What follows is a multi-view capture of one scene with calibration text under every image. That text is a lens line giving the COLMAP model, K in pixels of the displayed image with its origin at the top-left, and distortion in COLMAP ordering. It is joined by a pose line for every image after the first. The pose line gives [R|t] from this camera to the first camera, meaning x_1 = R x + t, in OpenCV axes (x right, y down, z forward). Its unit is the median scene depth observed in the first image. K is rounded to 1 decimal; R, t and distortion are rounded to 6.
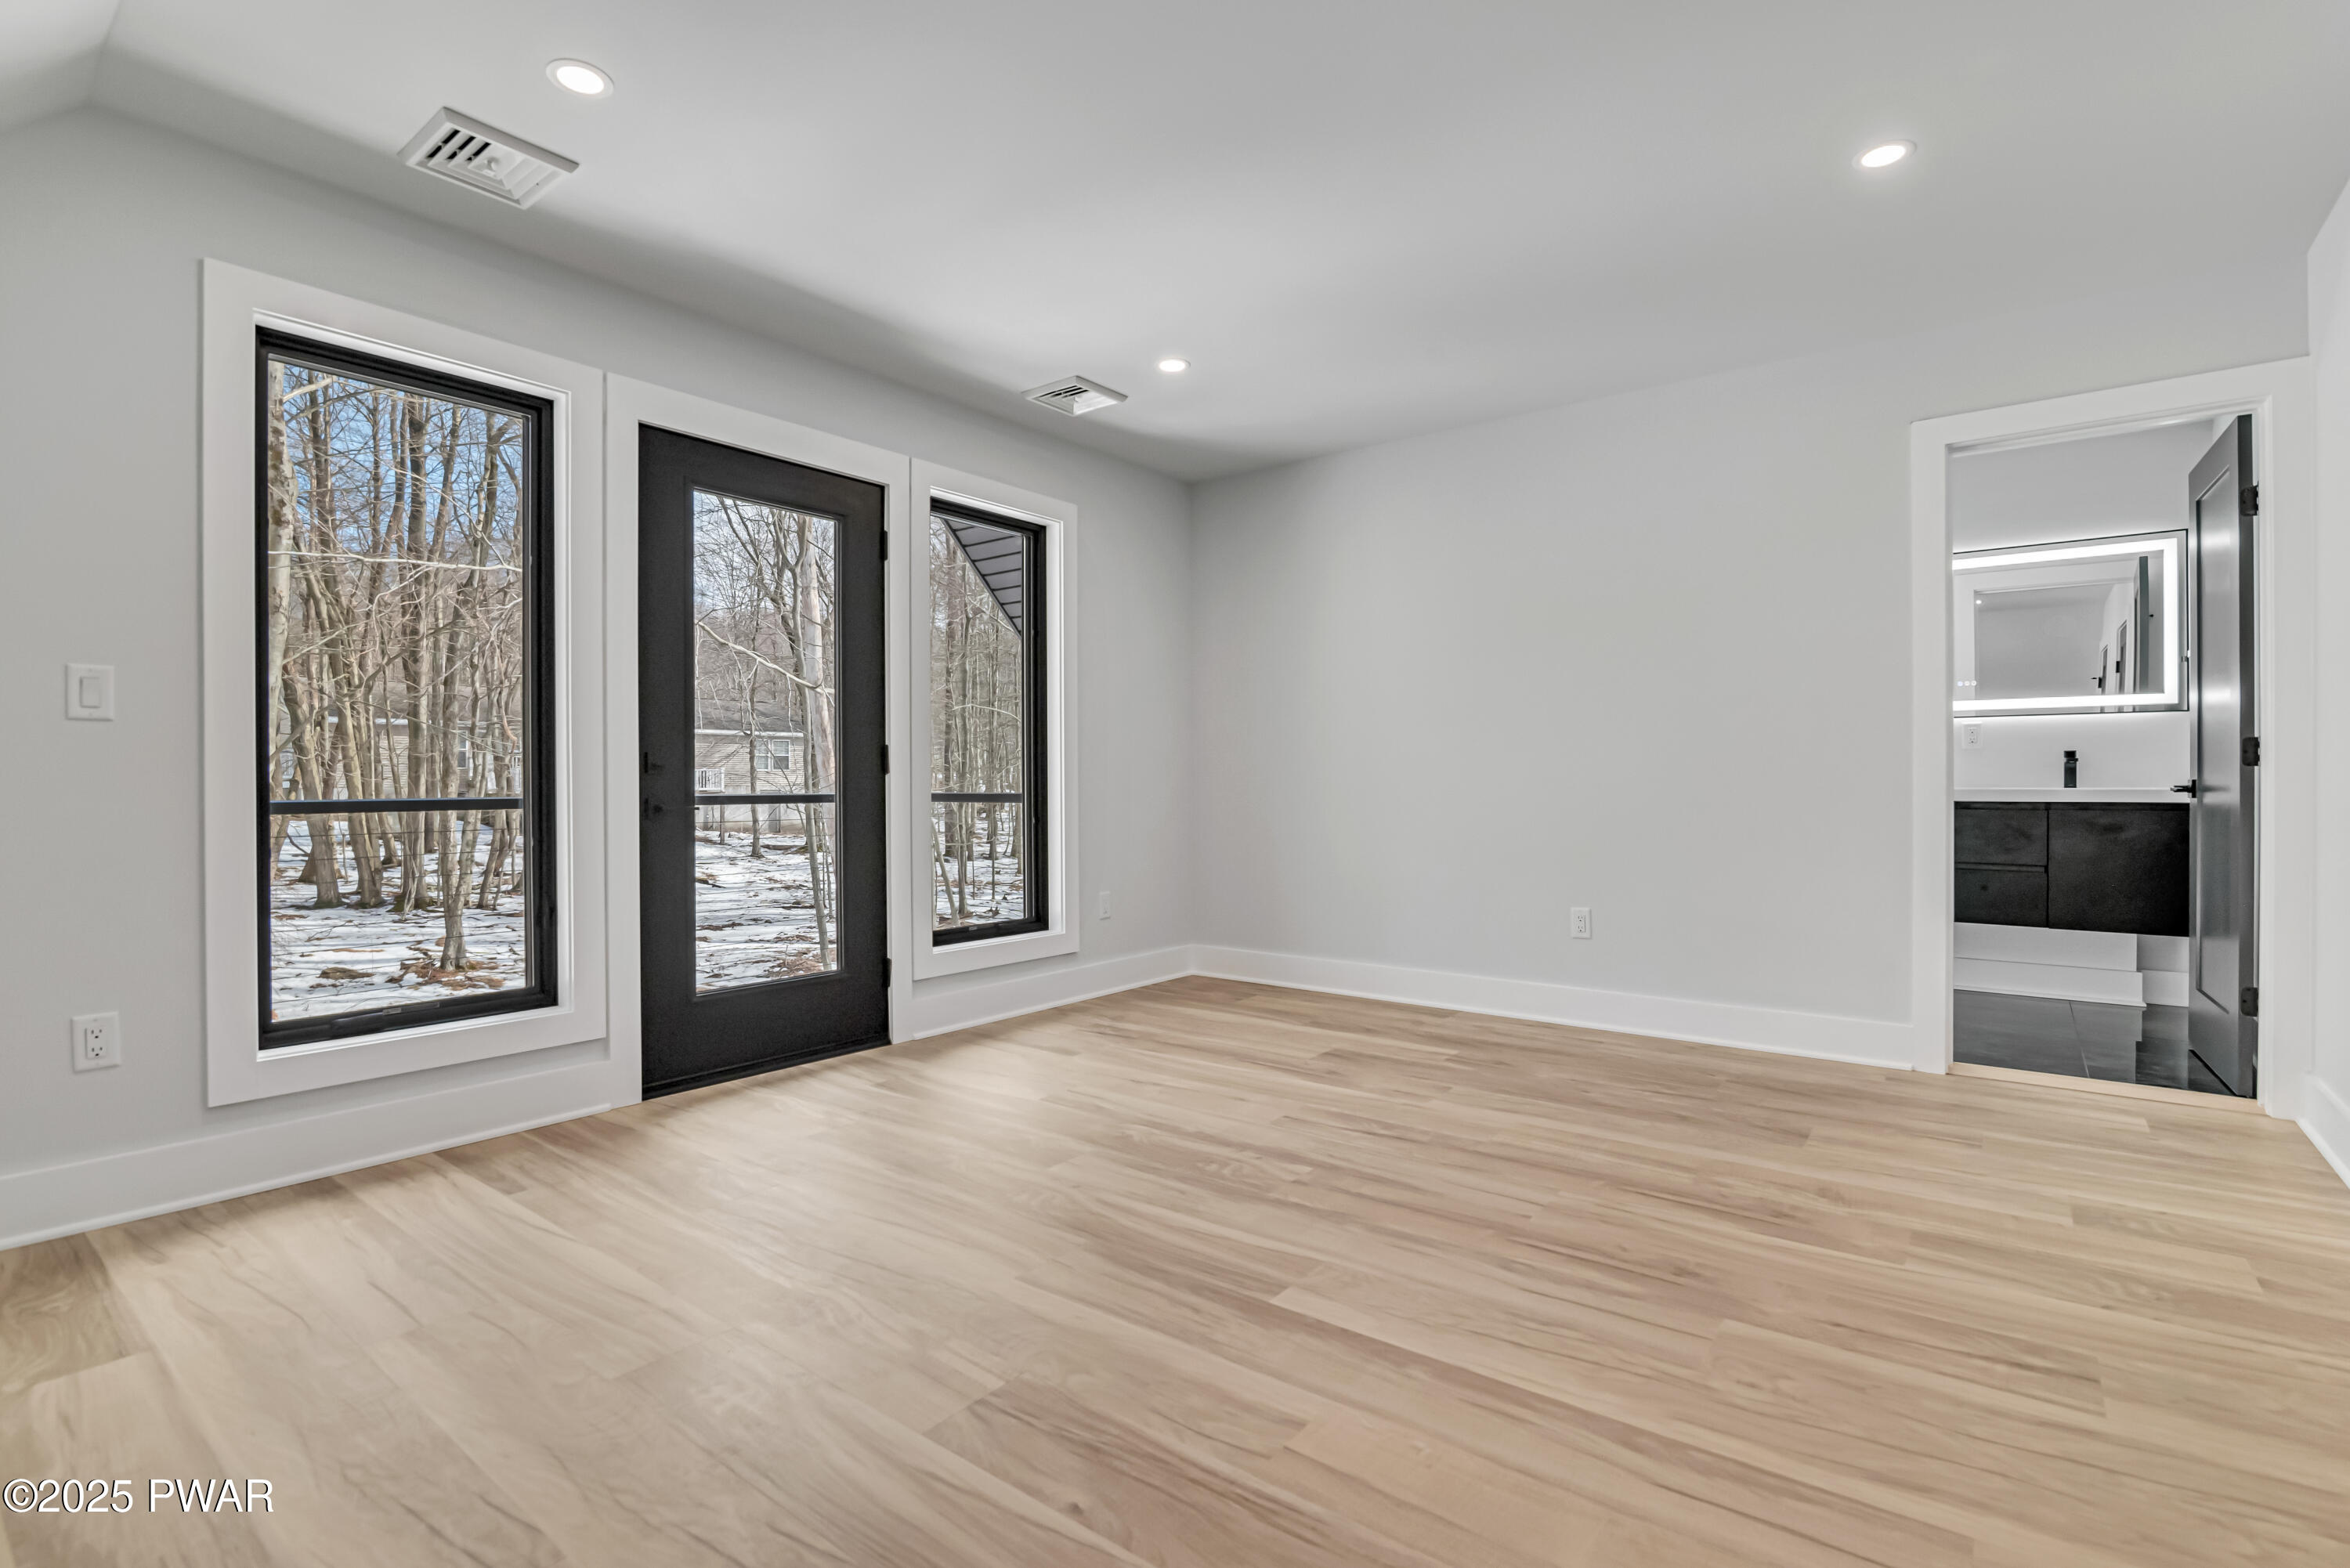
lens RADIAL K [[1074.7, 0, 1180.5], [0, 1074.7, 787.8], [0, 0, 1]] dist [-0.016505, 0.002085]
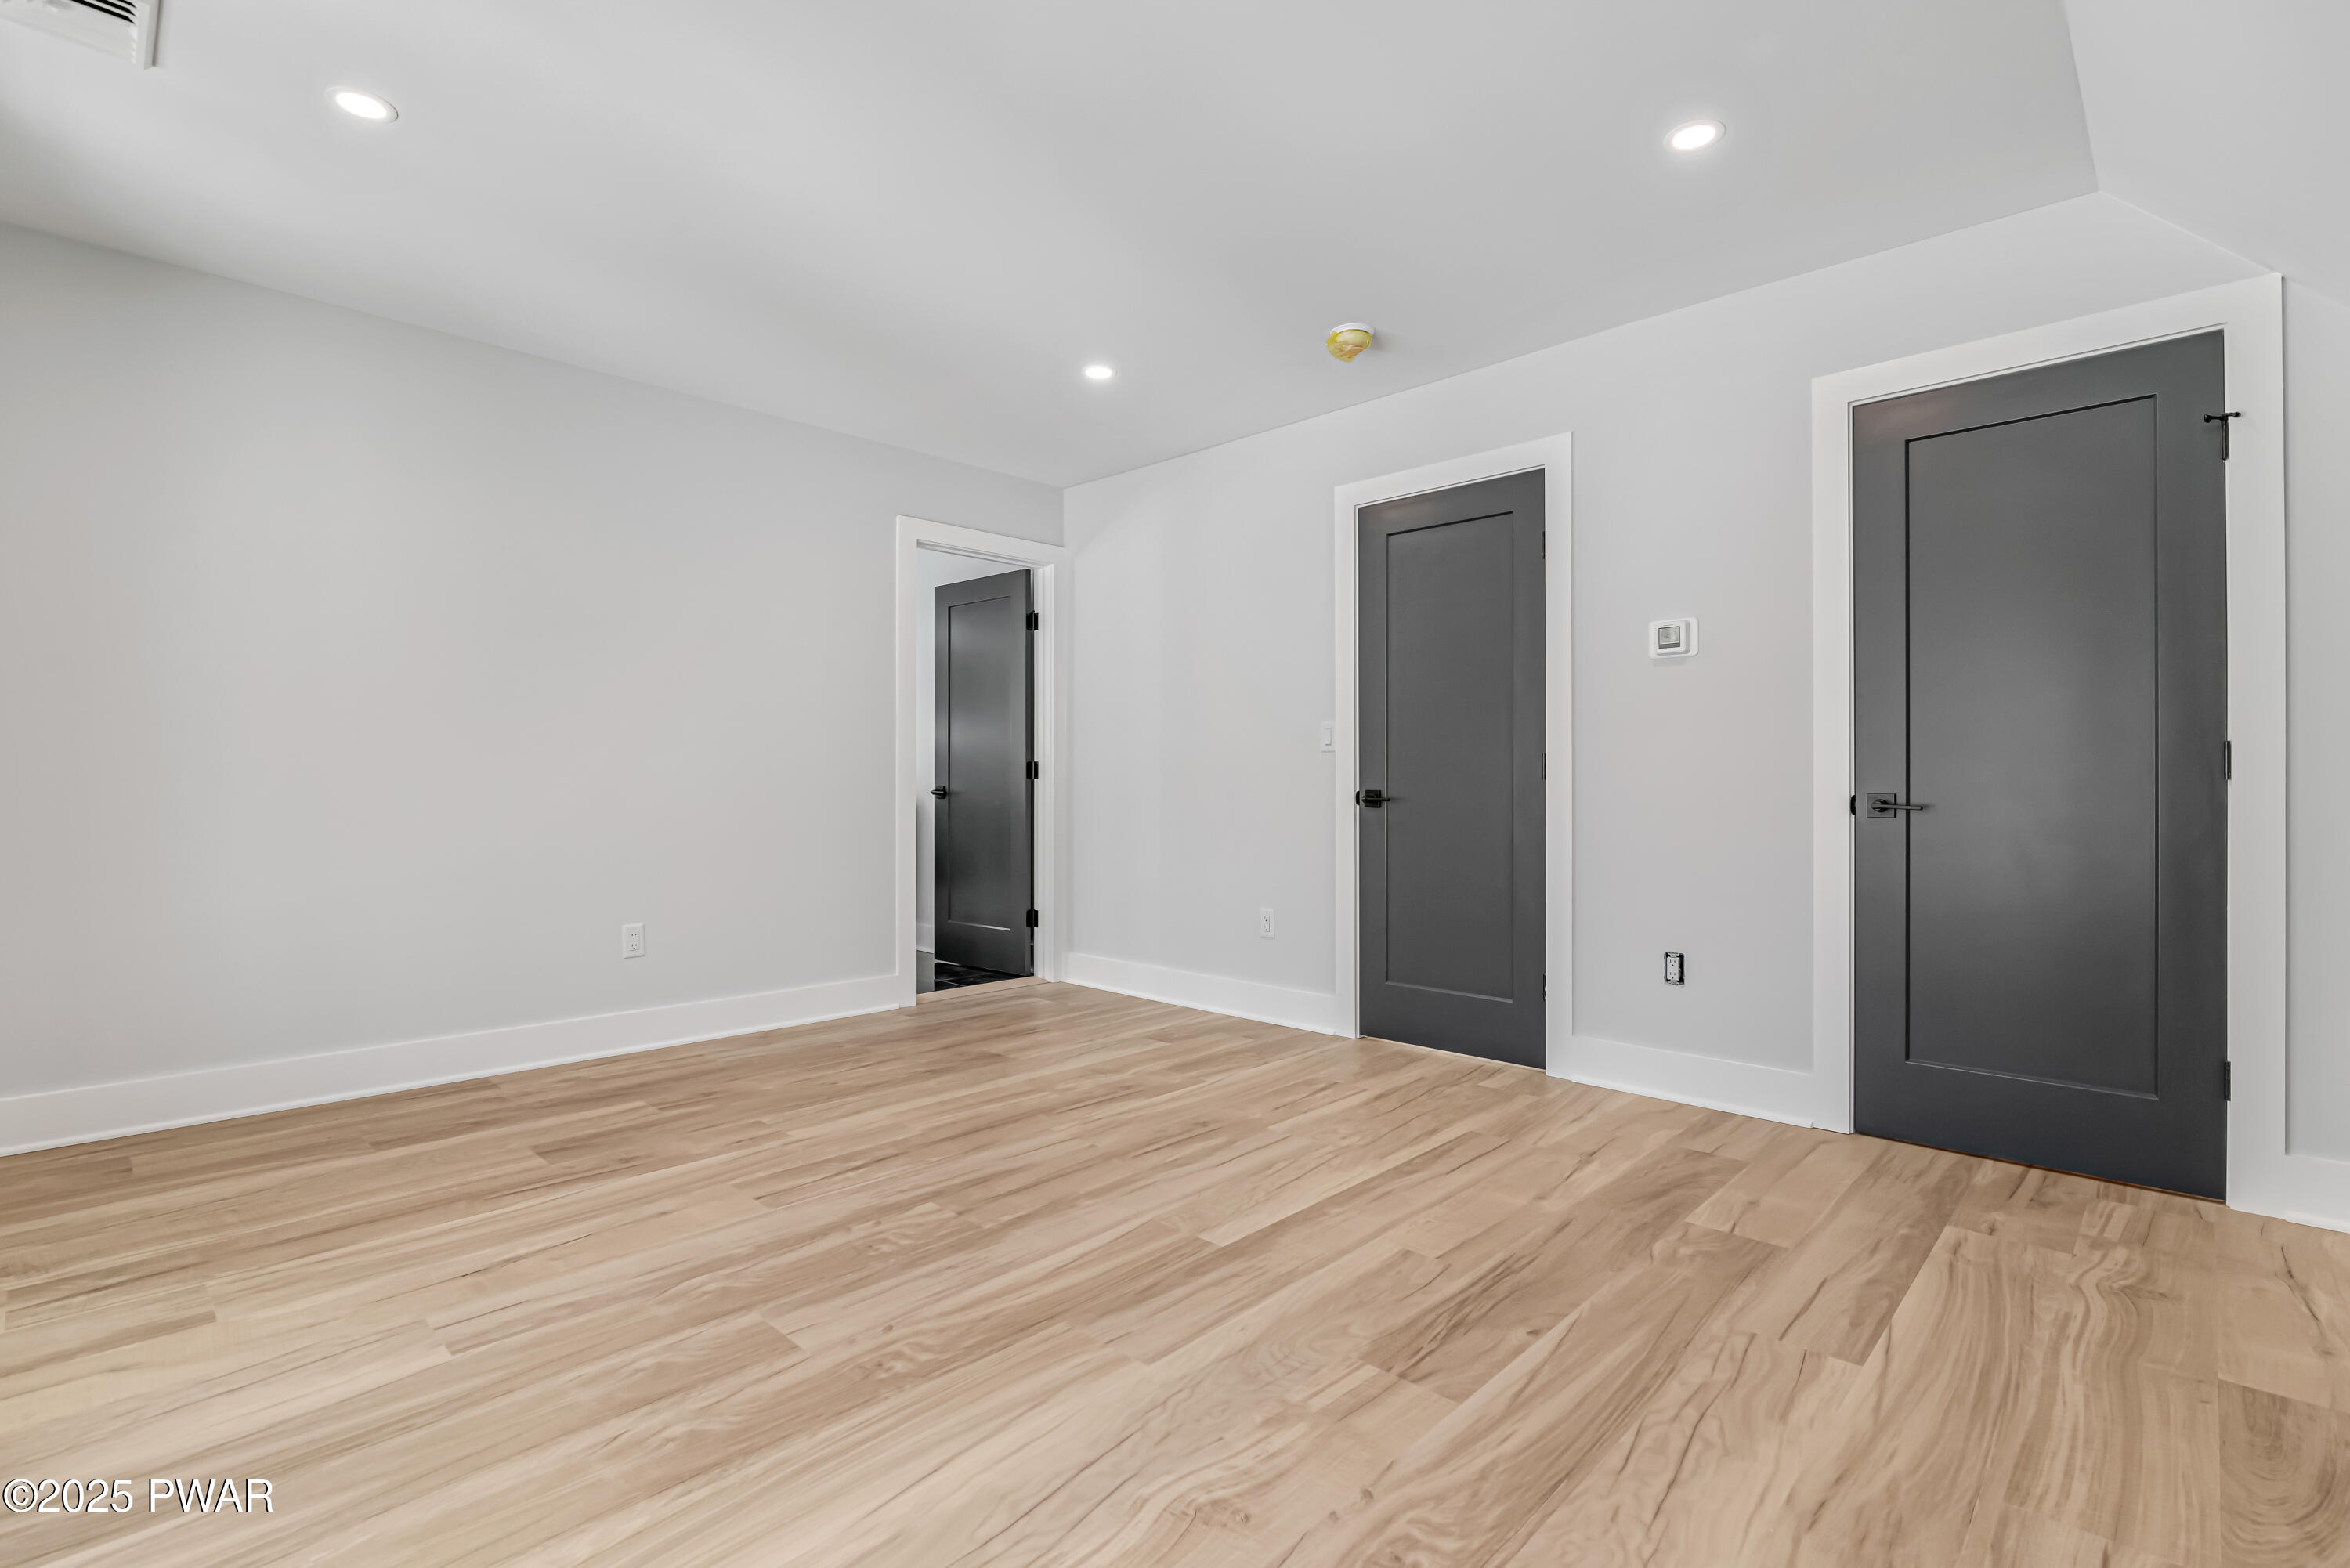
lens RADIAL K [[1074.7, 0, 1178.6], [0, 1074.7, 781.2], [0, 0, 1]] dist [-0.016505, 0.002085]
pose [[0.113751, 0.005602, 0.993494, -0.806857], [0.004368, 0.999972, -0.006138, -0.005976], [-0.993500, 0.005037, 0.113723, 0.698178]]
